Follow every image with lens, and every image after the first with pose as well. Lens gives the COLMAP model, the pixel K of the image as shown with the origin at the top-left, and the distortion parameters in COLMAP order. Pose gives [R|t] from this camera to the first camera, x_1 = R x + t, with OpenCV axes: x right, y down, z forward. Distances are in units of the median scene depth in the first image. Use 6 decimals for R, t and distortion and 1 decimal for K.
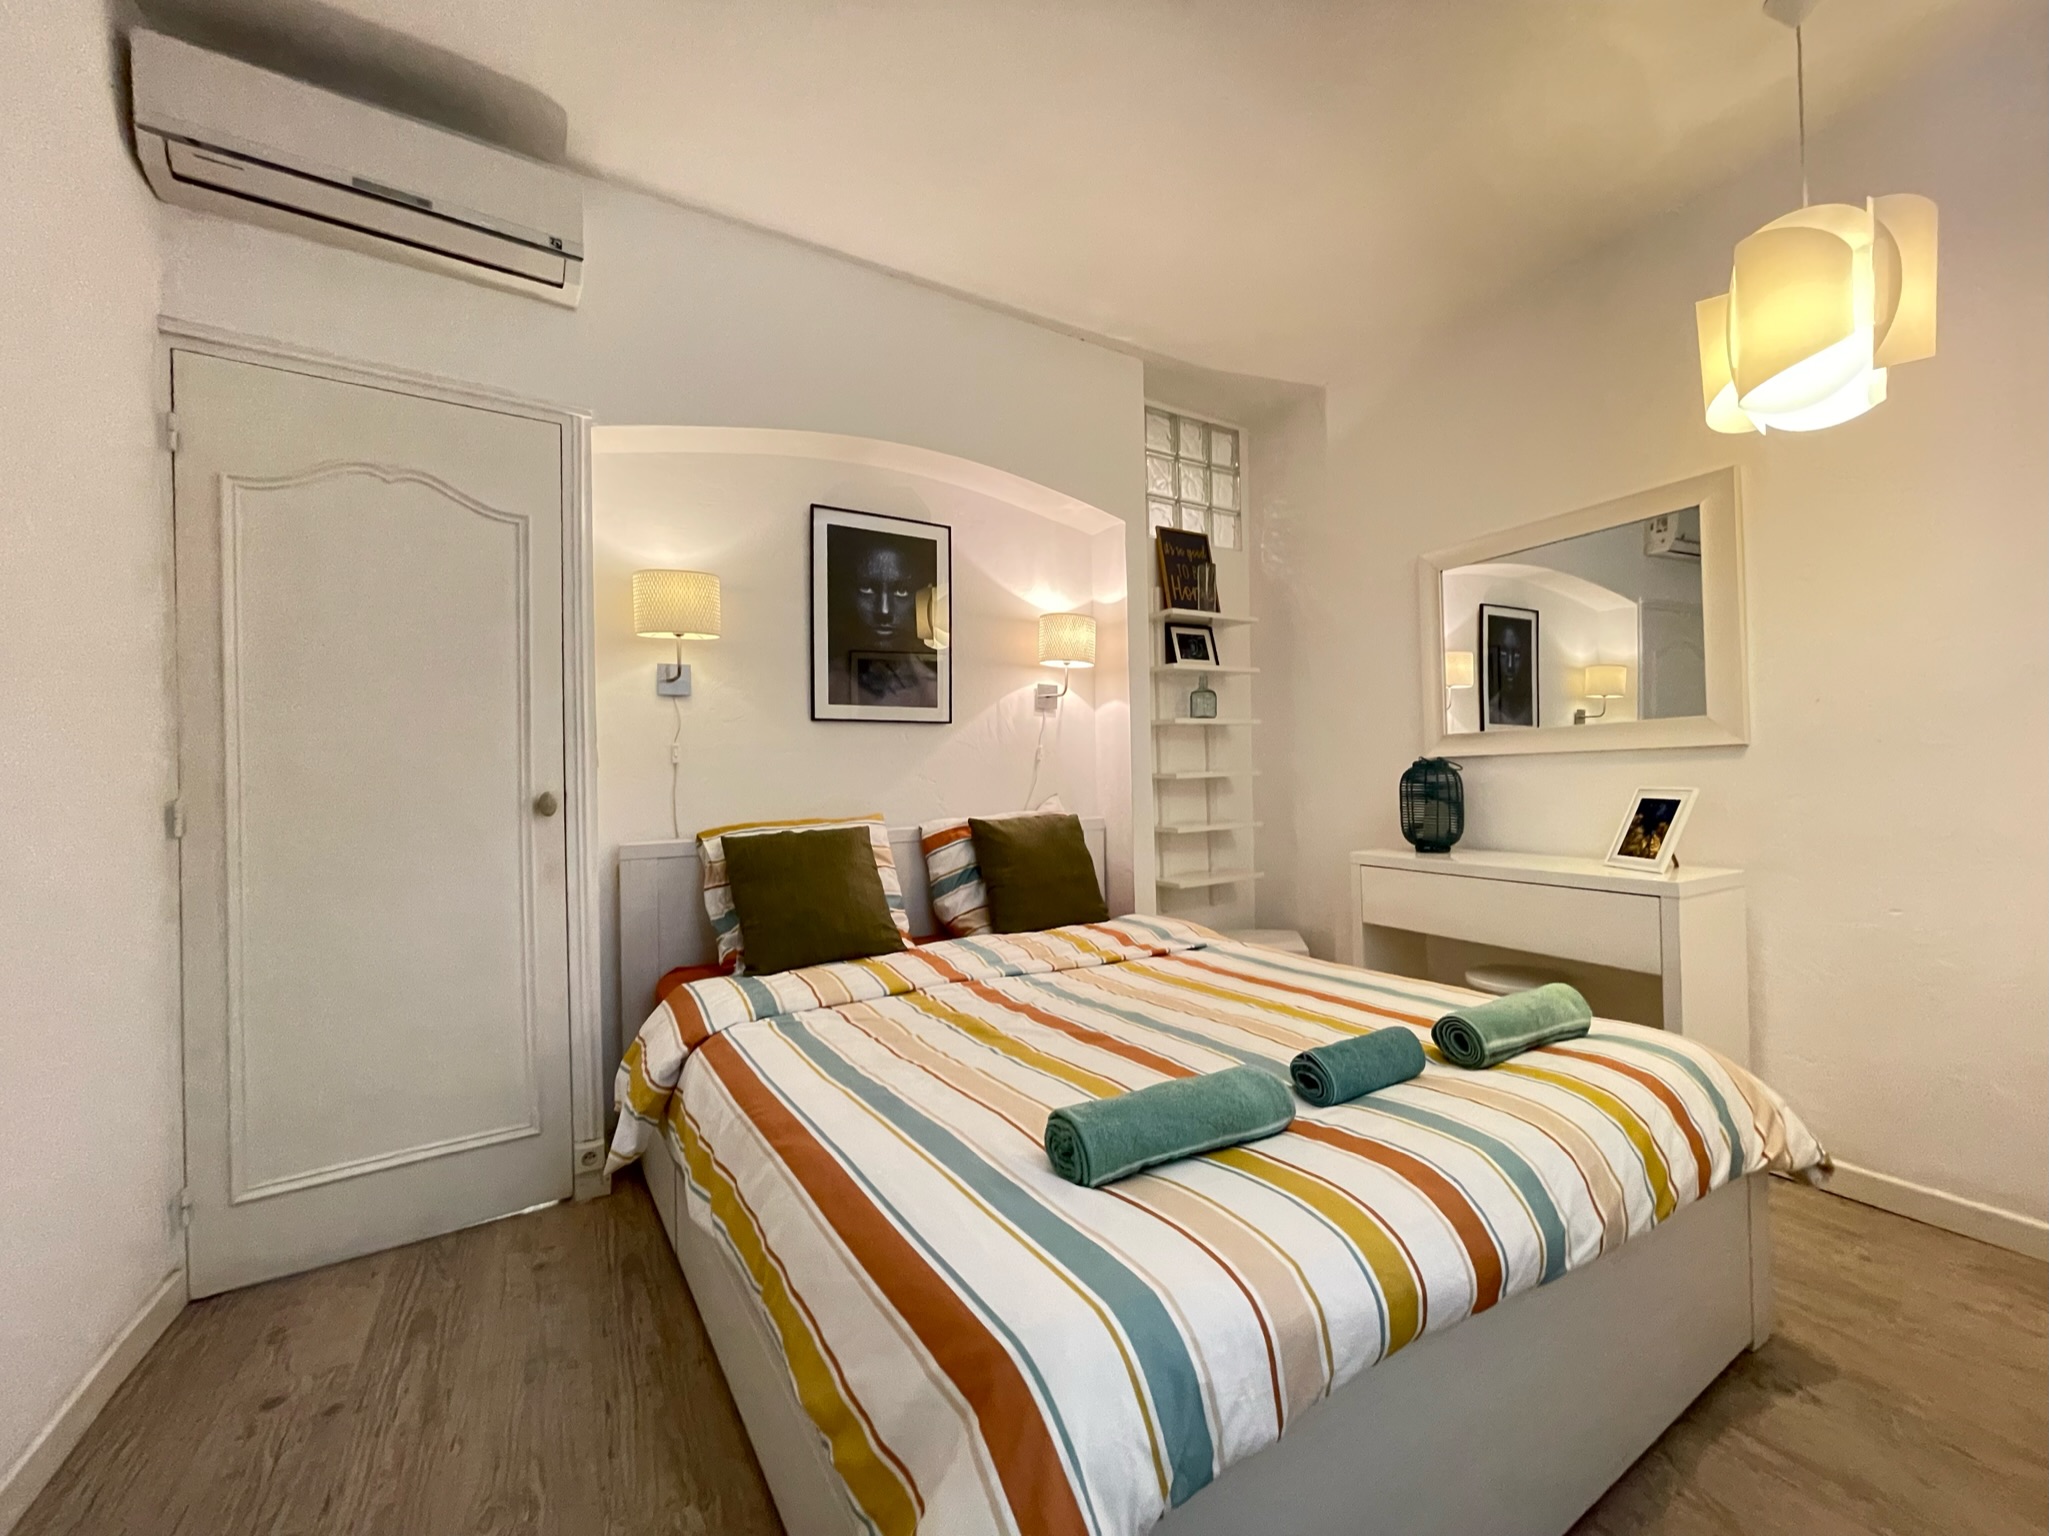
lens RADIAL K [[826.2, 0, 1028.2], [0, 826.2, 772.5], [0, 0, 1]] dist [-0.004064, -0.000240]
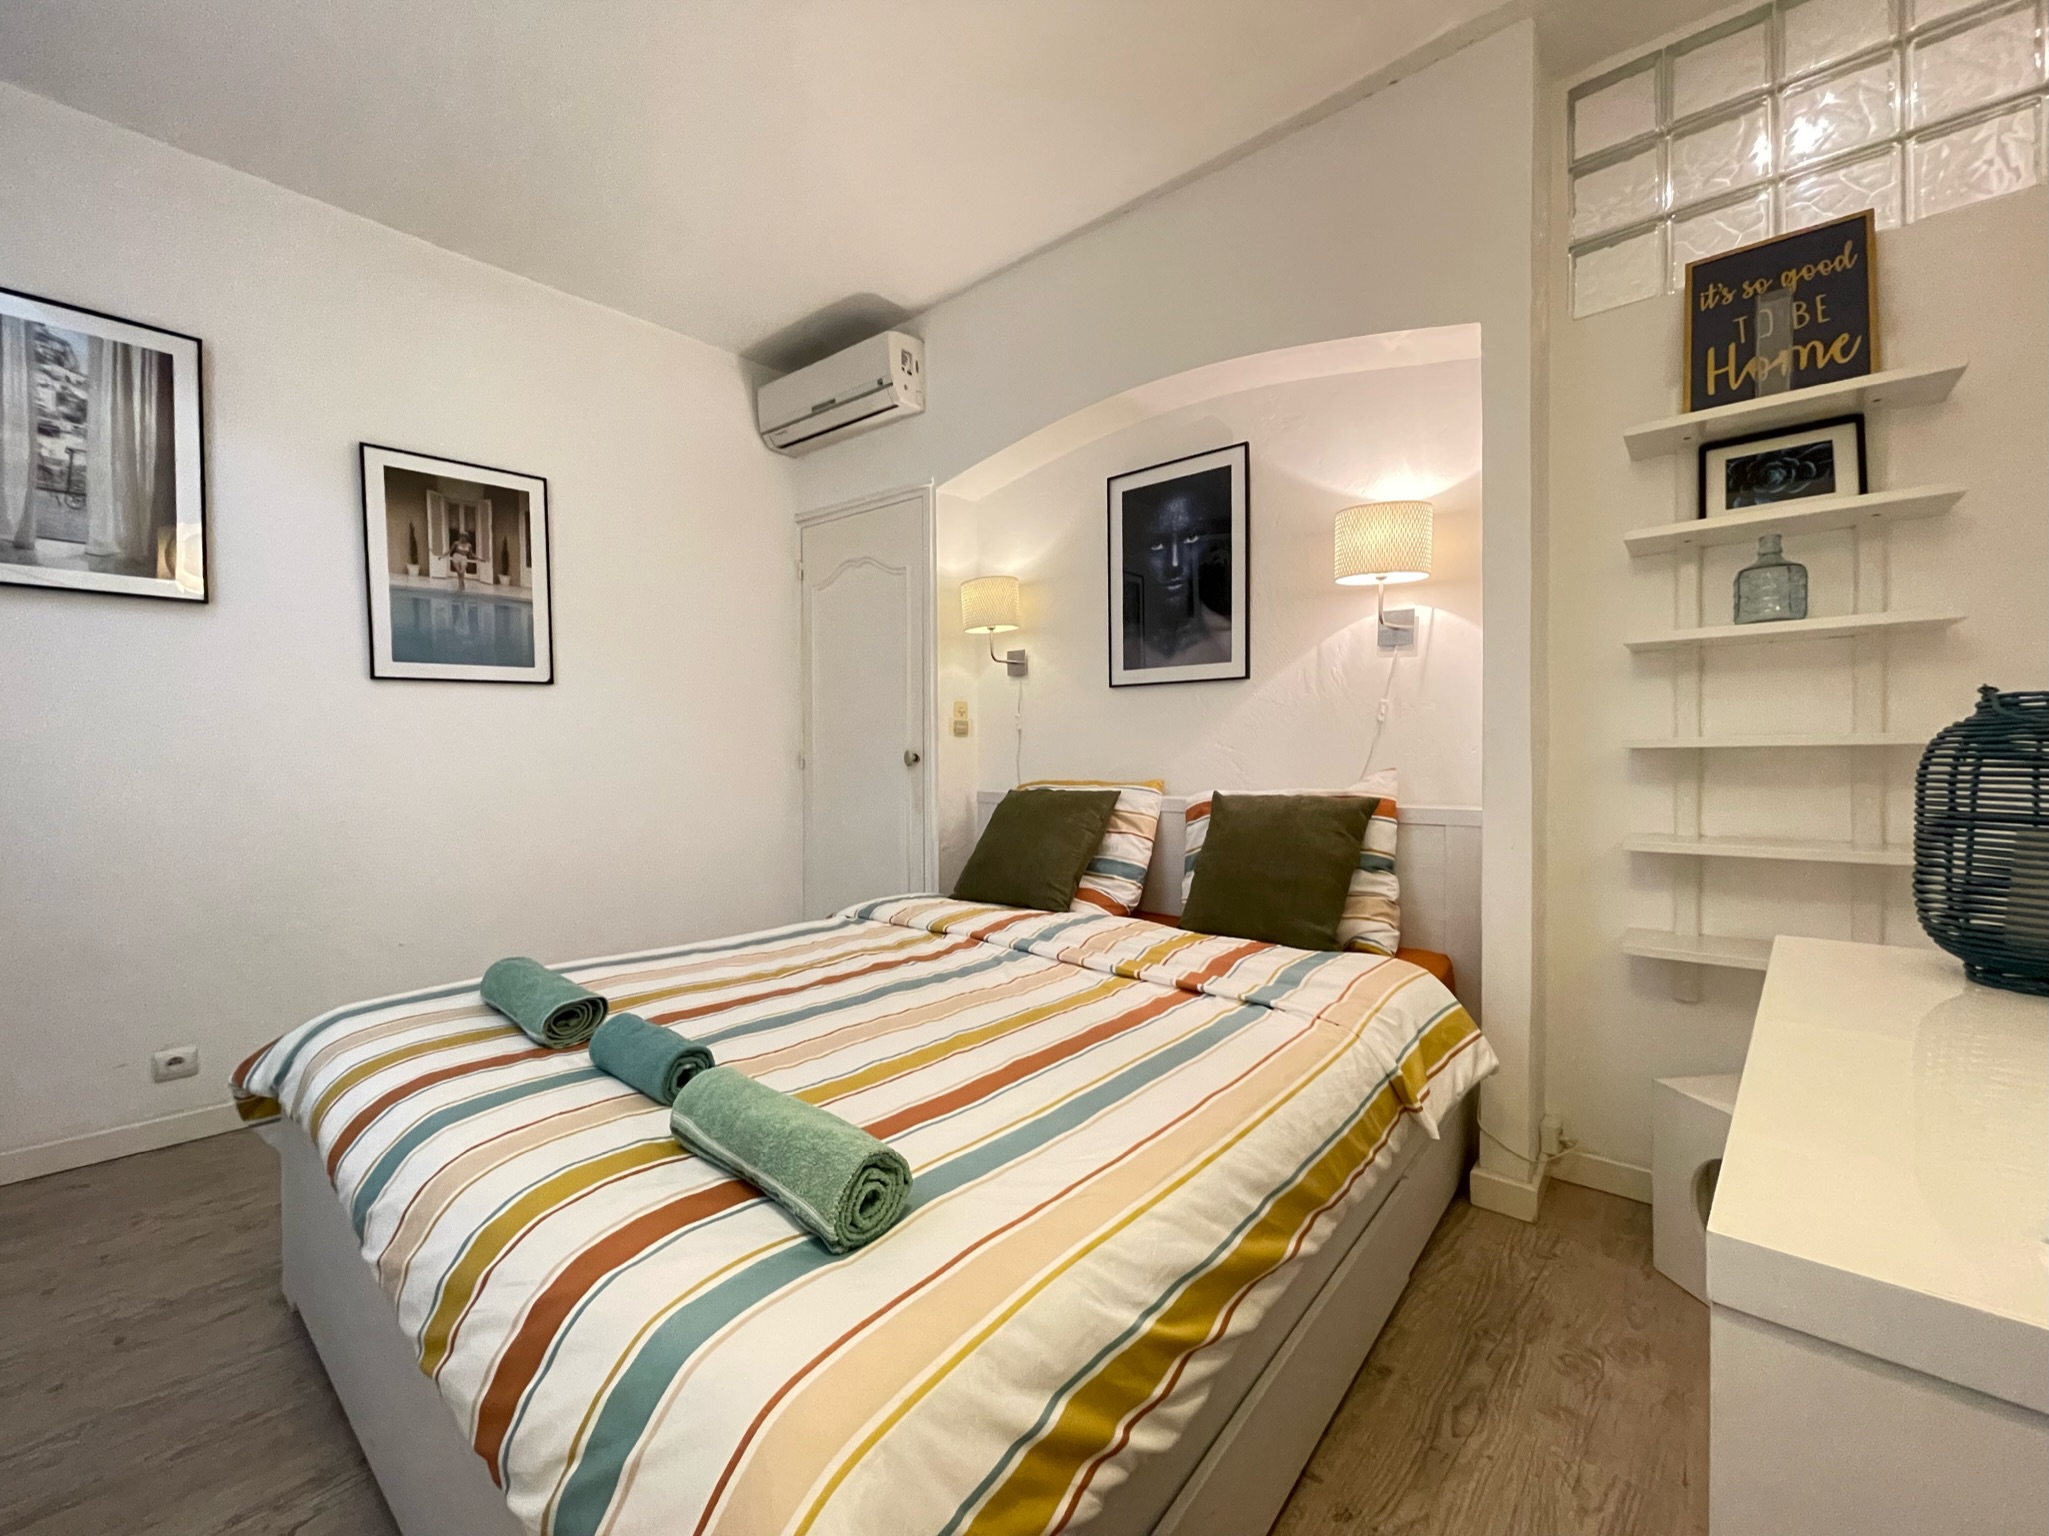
lens RADIAL K [[826.2, 0, 1032.3], [0, 826.2, 770.1], [0, 0, 1]] dist [-0.004064, -0.000240]
pose [[0.307122, 0.036493, -0.950970, 0.671395], [-0.001080, 0.999277, 0.037998, 0.002114], [0.951670, -0.010643, 0.306939, 0.556819]]
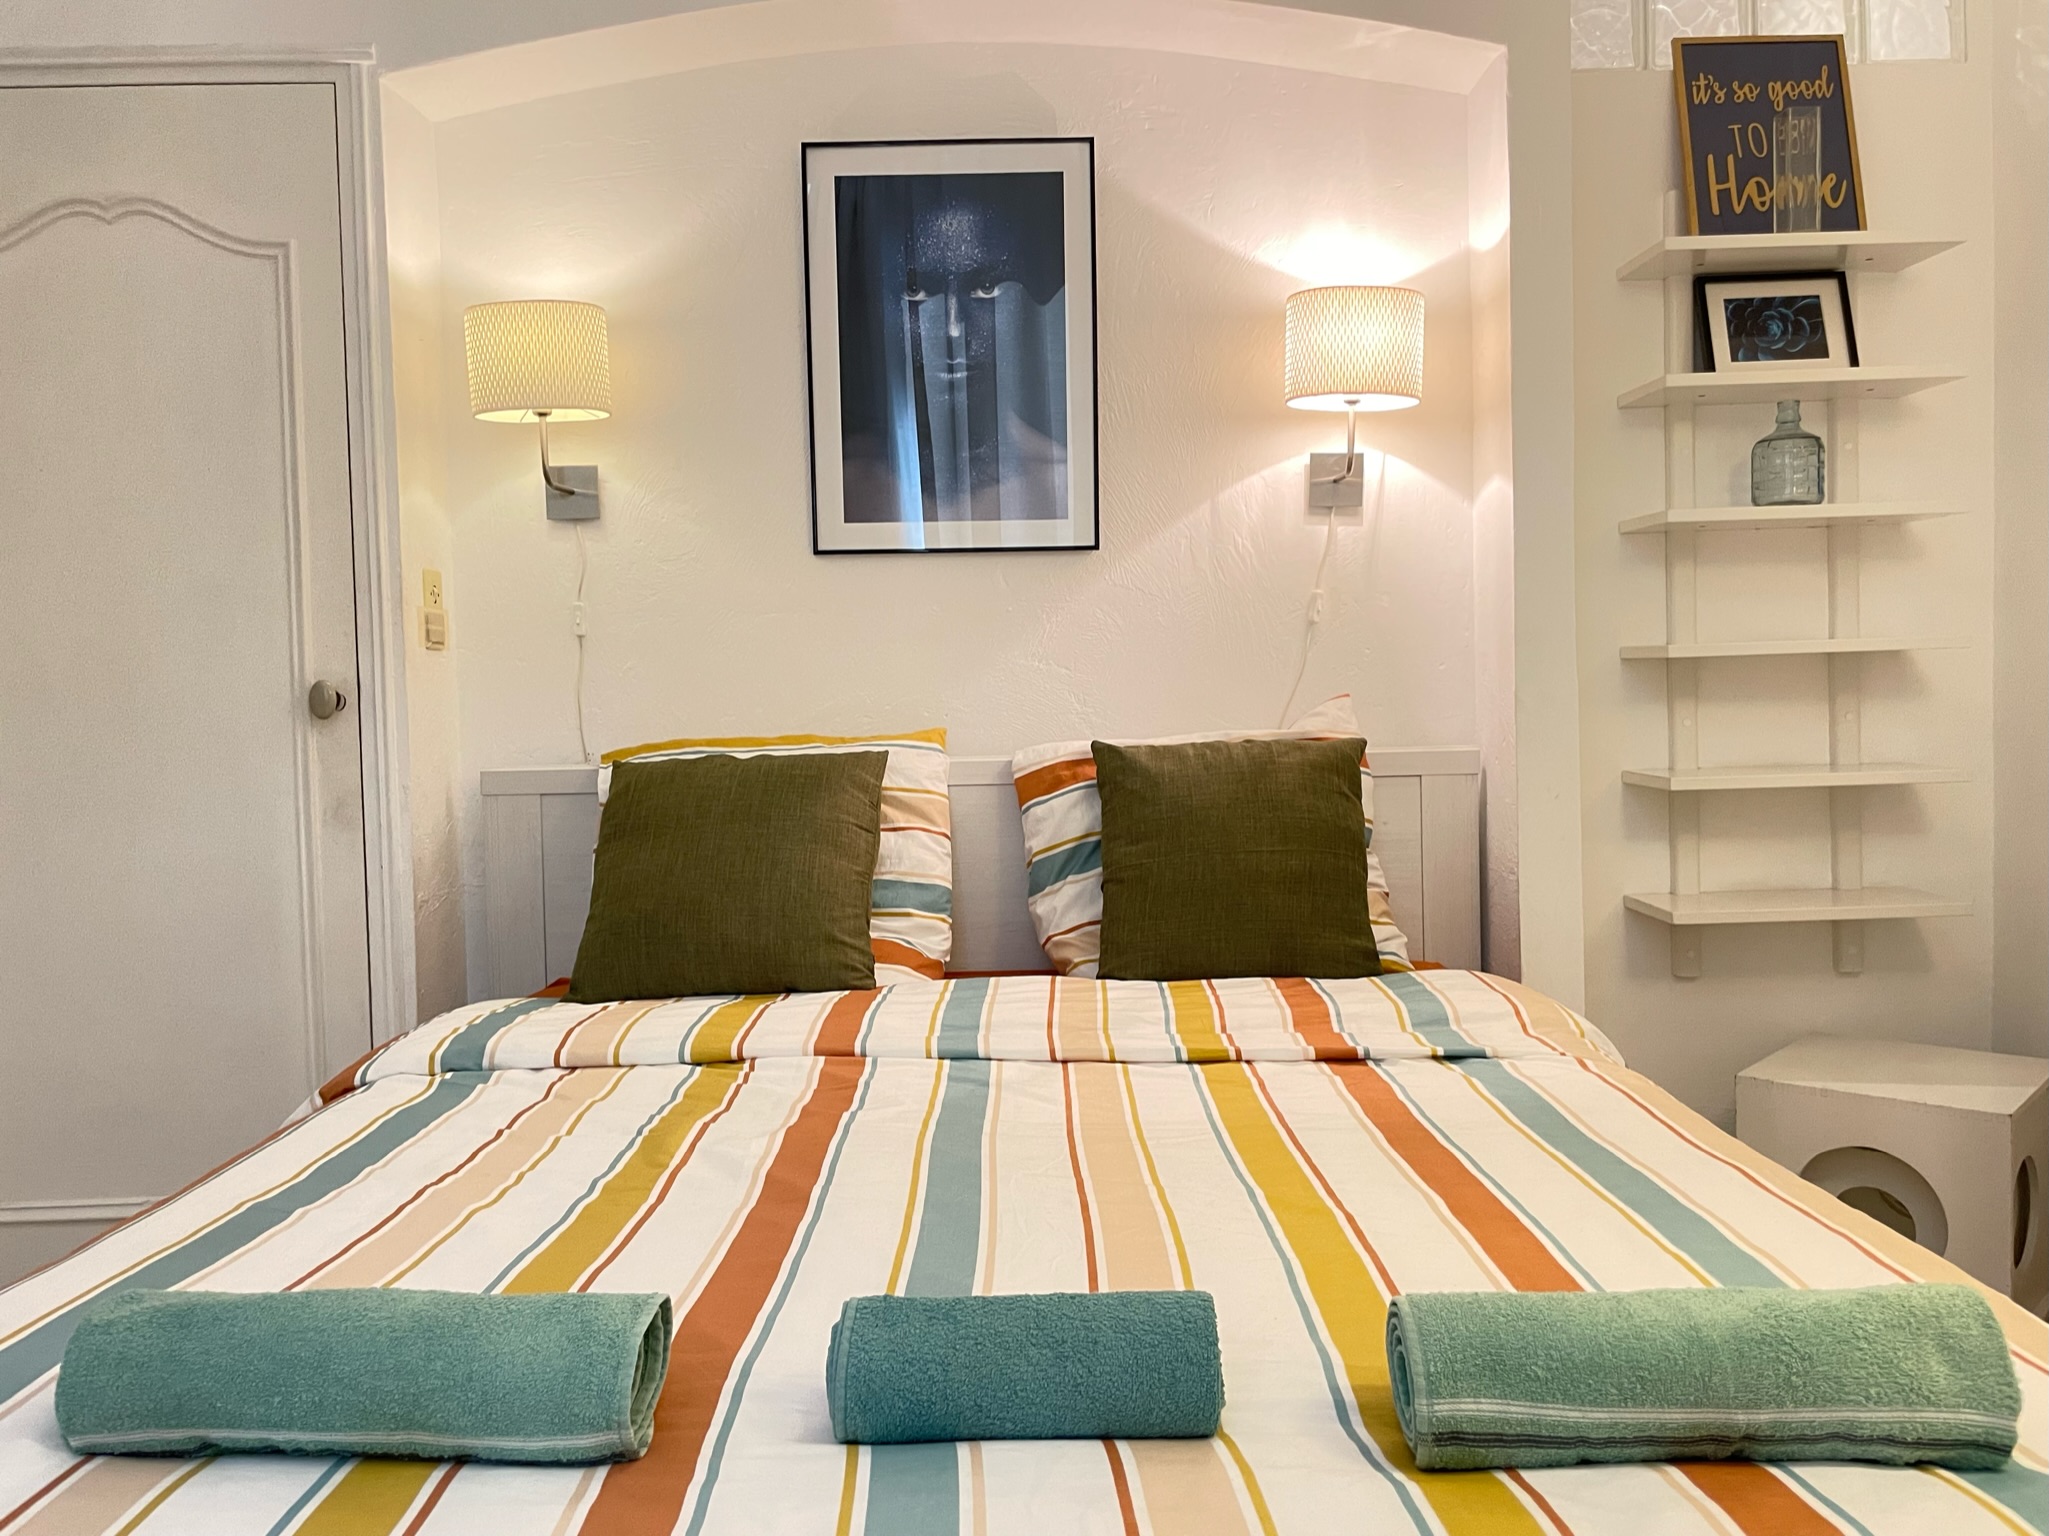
lens RADIAL K [[1556.6, 0, 1029.1], [0, 1556.6, 757.9], [0, 0, 1]] dist [0.042750, -0.047317]
pose [[0.847489, 0.021652, -0.530371, 0.382593], [0.007040, 0.998621, 0.052017, 0.017334], [0.530766, -0.047818, 0.846168, 0.196619]]
